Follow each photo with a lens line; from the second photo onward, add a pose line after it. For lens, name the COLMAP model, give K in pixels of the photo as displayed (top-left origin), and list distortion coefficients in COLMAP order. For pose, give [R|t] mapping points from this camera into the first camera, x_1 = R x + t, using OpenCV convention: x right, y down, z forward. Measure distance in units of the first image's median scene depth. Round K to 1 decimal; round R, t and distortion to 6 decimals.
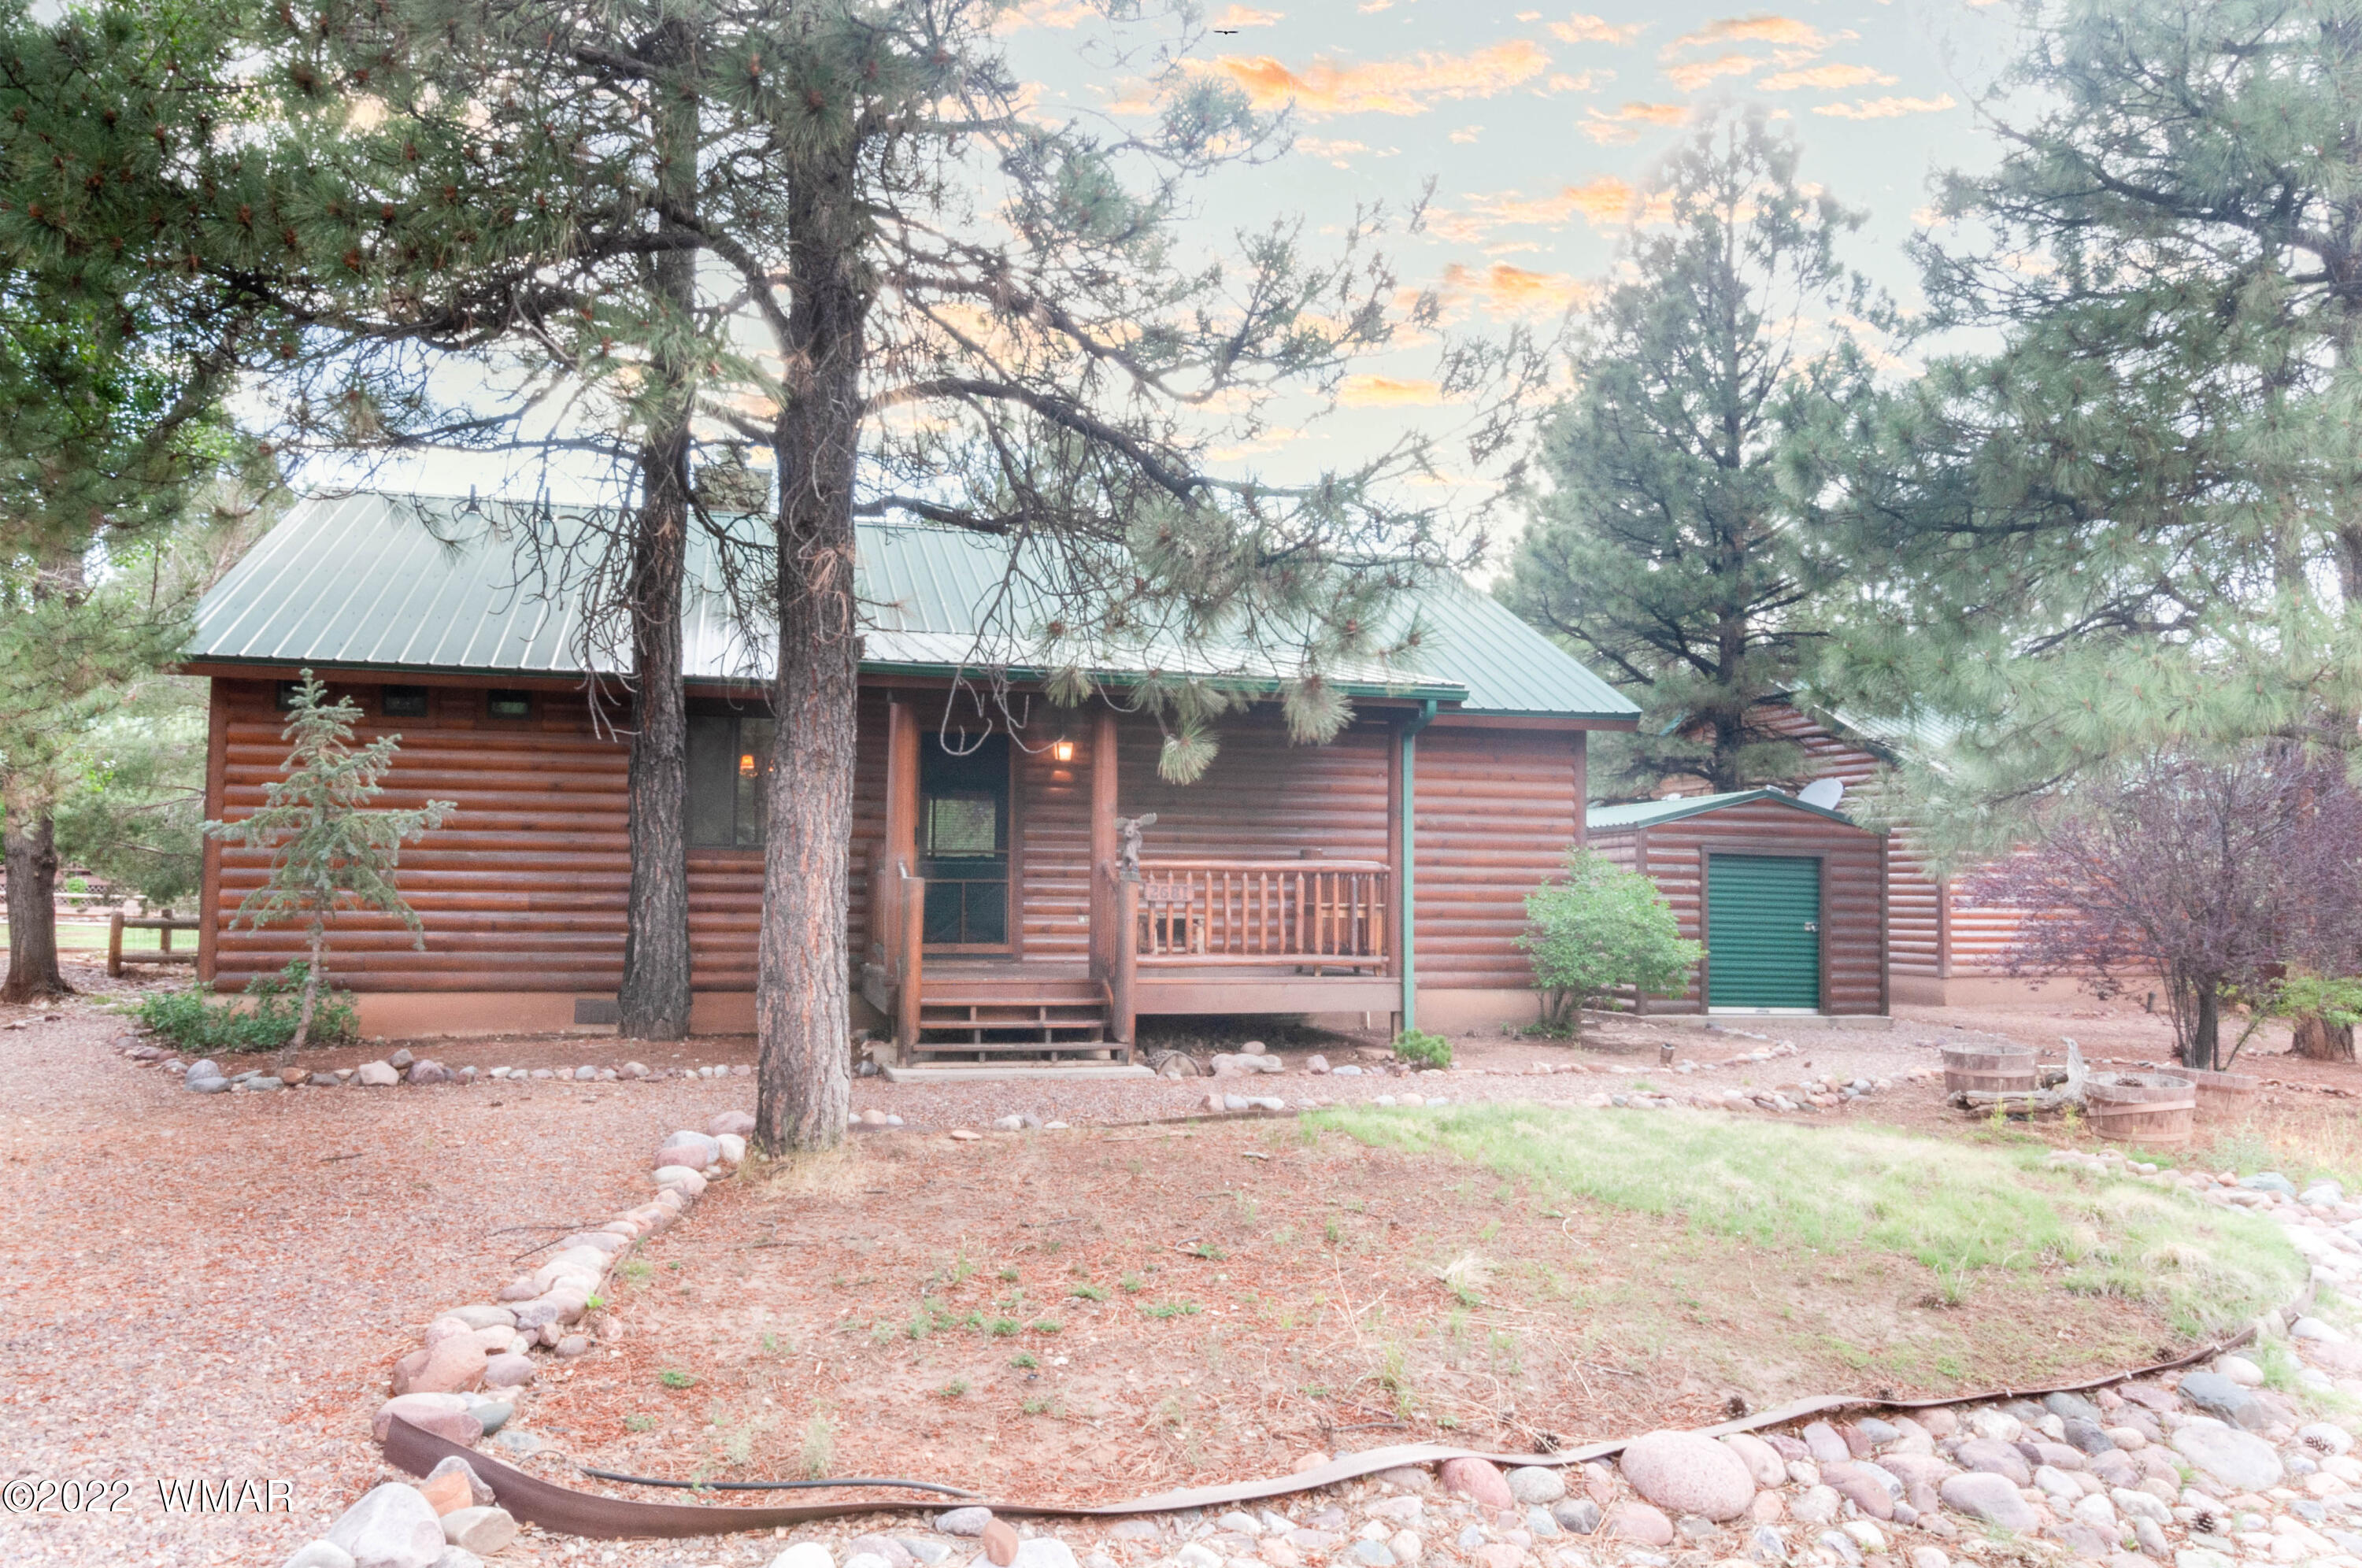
lens RADIAL K [[1784.8, 0, 1181.0], [0, 1784.8, 784.0], [0, 0, 1]] dist [-0.002415, 0.000493]
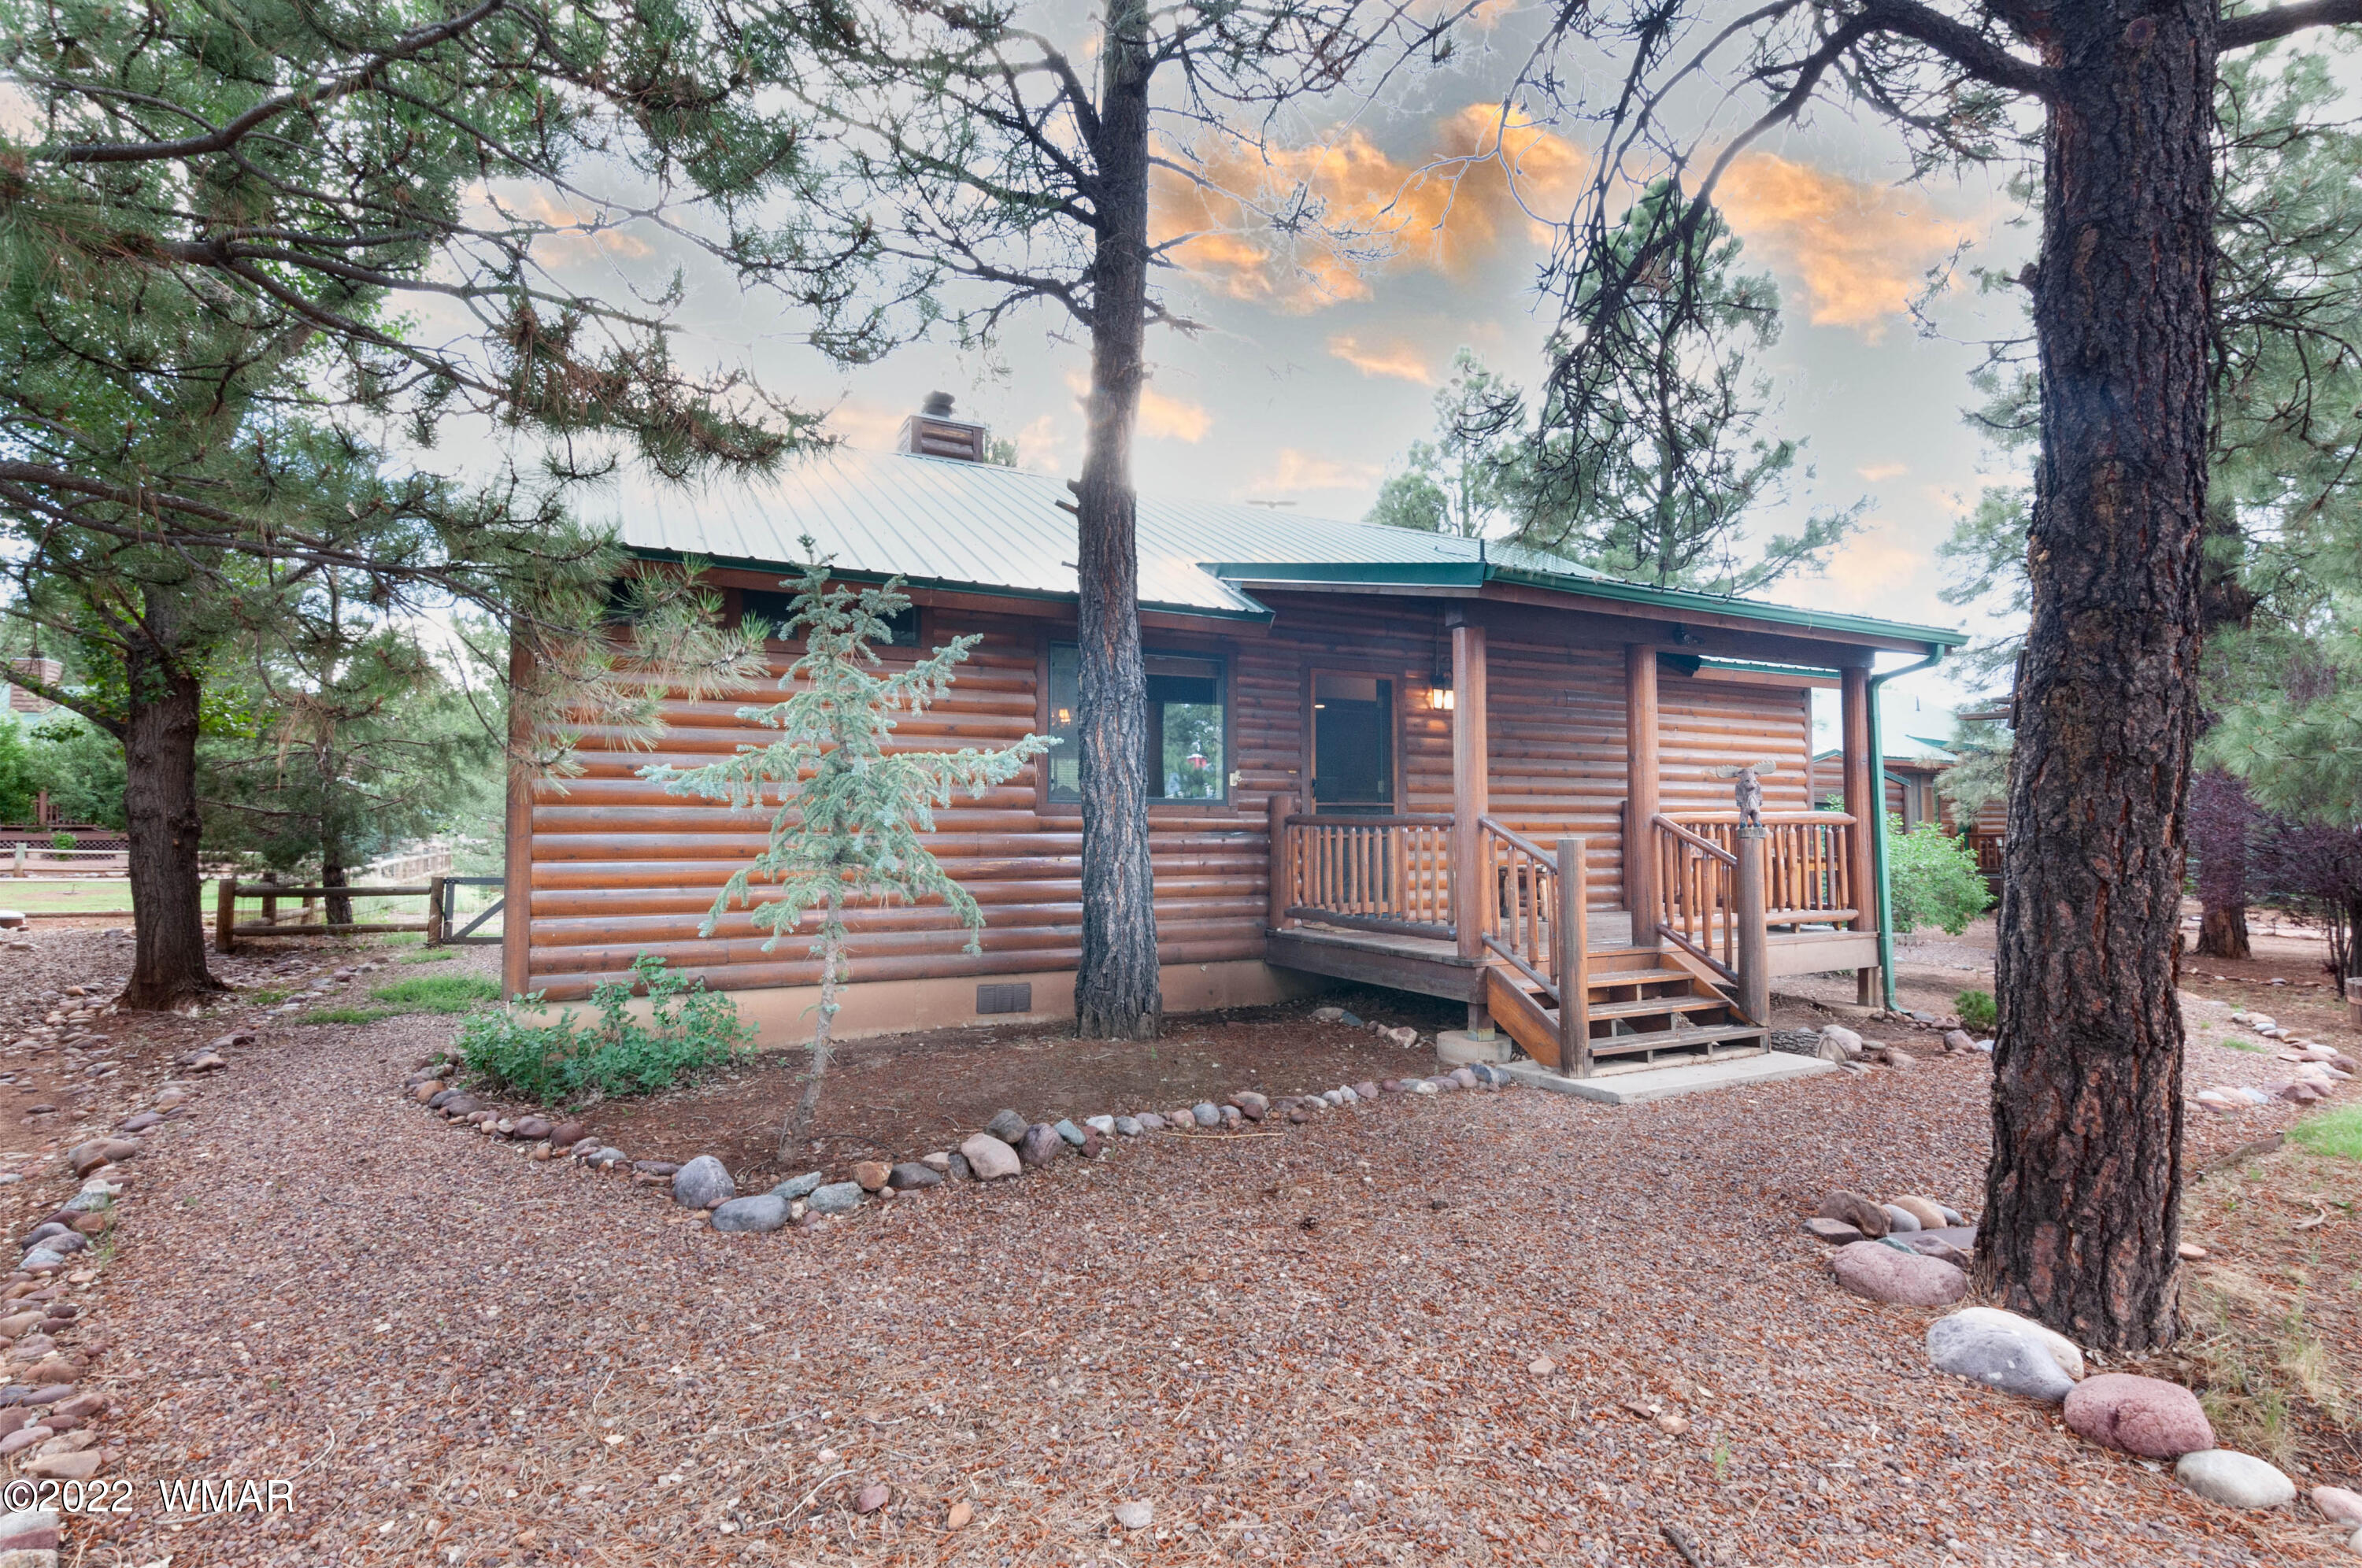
lens RADIAL K [[1163.5, 0, 1181.0], [0, 1163.5, 784.0], [0, 0, 1]] dist [0.000253, -0.000107]
pose [[0.970980, -0.001583, 0.239154, -0.419741], [-0.003692, 0.999760, 0.021607, 0.015956], [-0.239131, -0.021863, 0.970741, 0.501894]]
